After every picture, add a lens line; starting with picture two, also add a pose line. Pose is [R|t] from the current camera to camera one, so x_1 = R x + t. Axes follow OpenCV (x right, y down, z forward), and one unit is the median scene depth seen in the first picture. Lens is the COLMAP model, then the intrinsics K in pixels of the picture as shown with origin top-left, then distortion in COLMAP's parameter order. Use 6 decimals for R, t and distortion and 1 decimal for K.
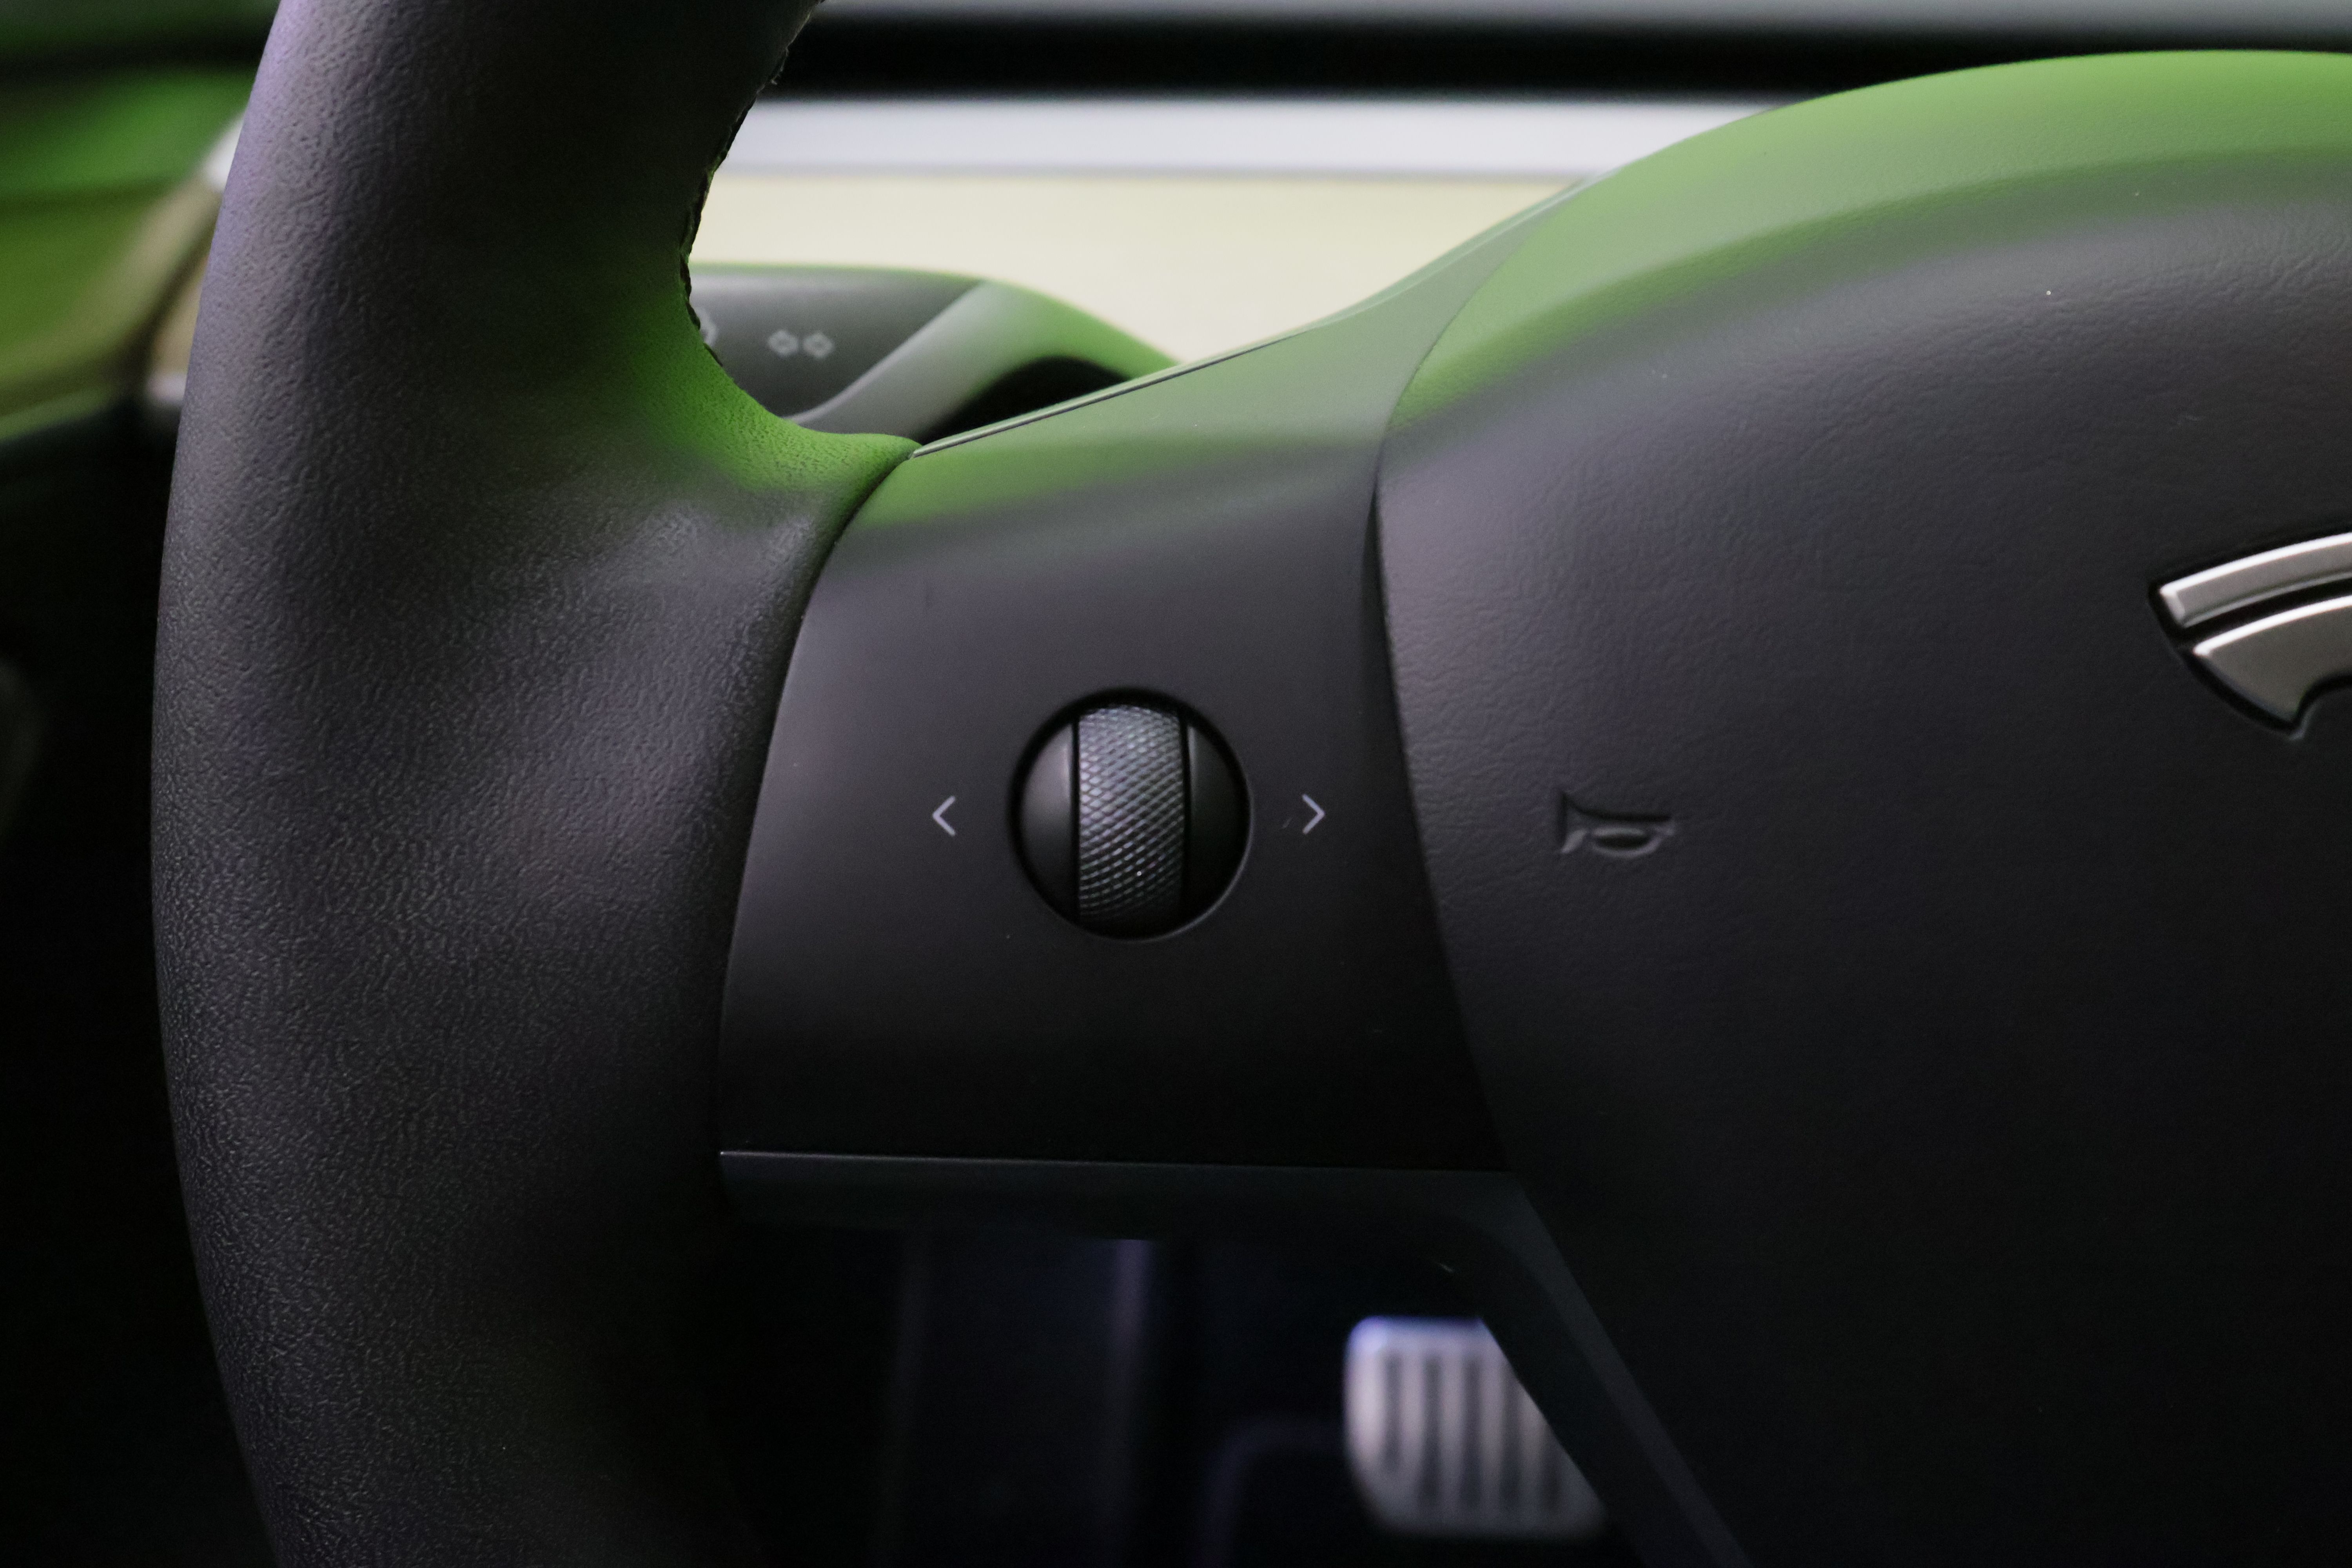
lens RADIAL K [[2234.6, 0, 1178.2], [0, 2234.6, 778.3], [0, 0, 1]] dist [0.077182, 0.000000]
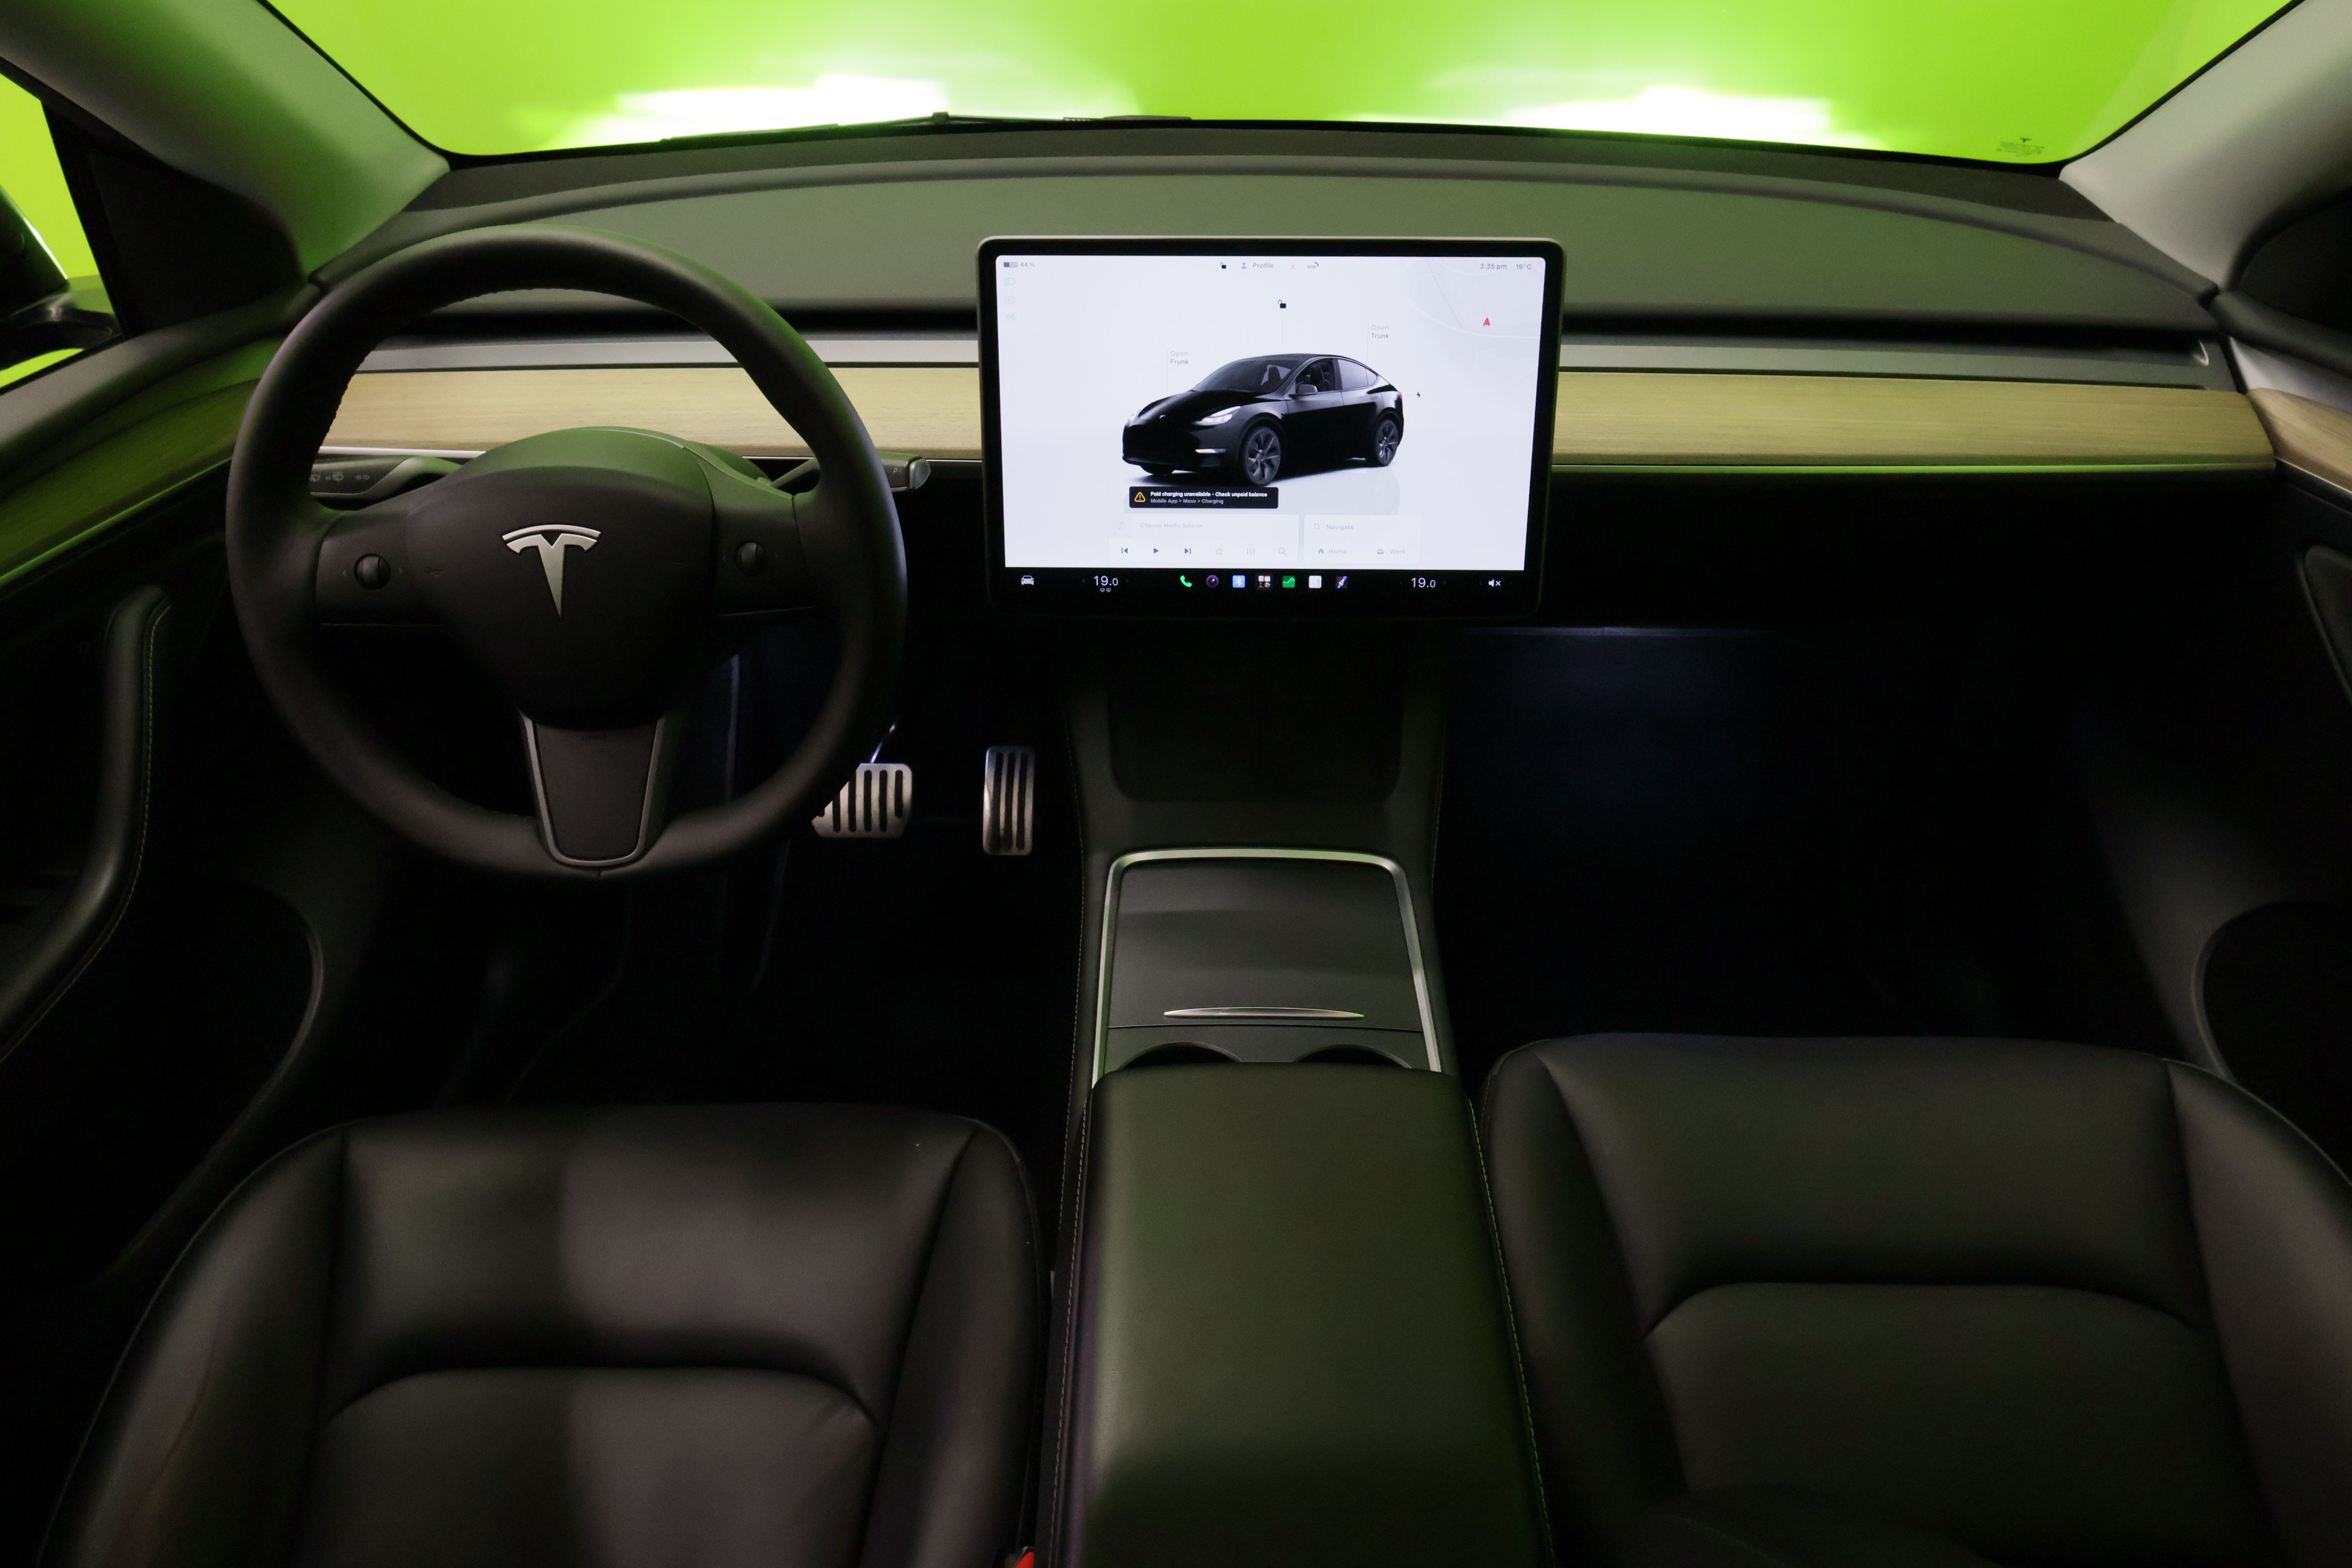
lens RADIAL K [[1651.4, 0, 1179.6], [0, 1651.4, 794.2], [0, 0, 1]] dist [-0.000322, 0.015285]
pose [[0.999622, -0.026697, 0.006618, 2.362527], [0.025377, 0.987993, 0.152401, -0.017127], [-0.010607, -0.152176, 0.988297, -4.064087]]
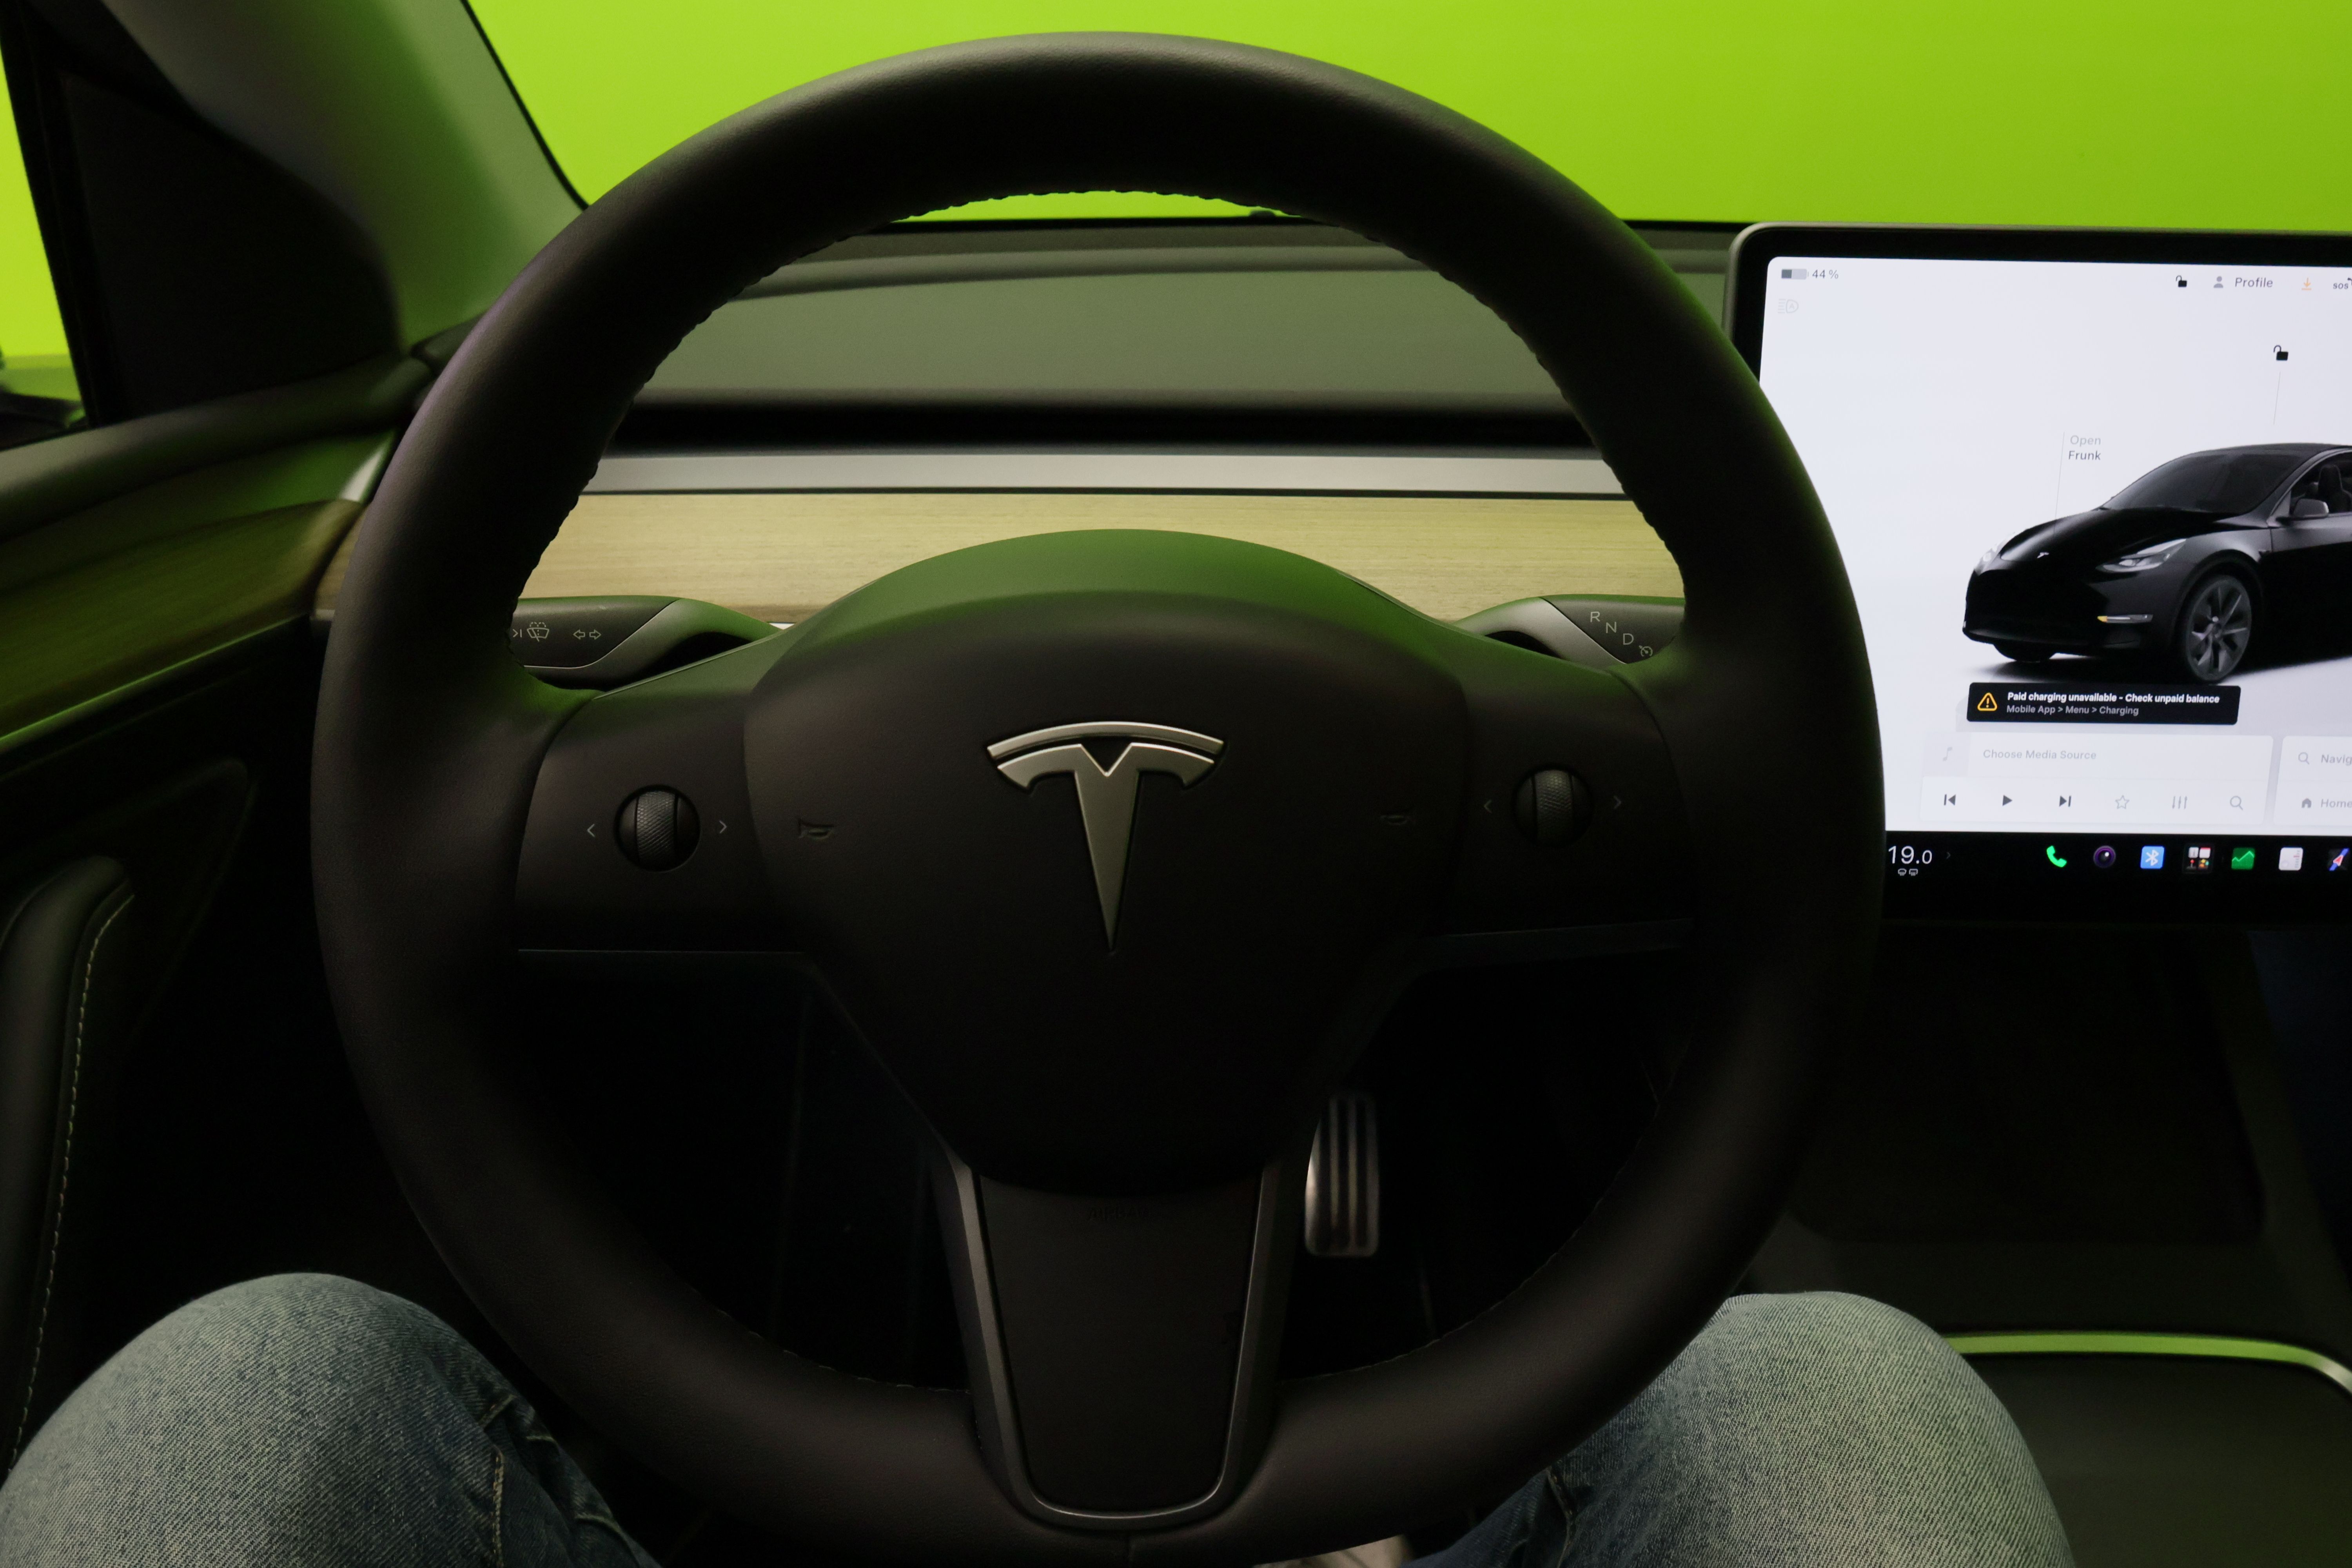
lens RADIAL K [[1651.4, 0, 1173.6], [0, 1651.4, 784.3], [0, 0, 1]] dist [-0.000322, 0.015285]
pose [[0.998527, -0.018596, 0.050965, 0.528363], [0.019262, 0.999735, -0.012622, -0.001124], [-0.050716, 0.013585, 0.998621, -1.138768]]
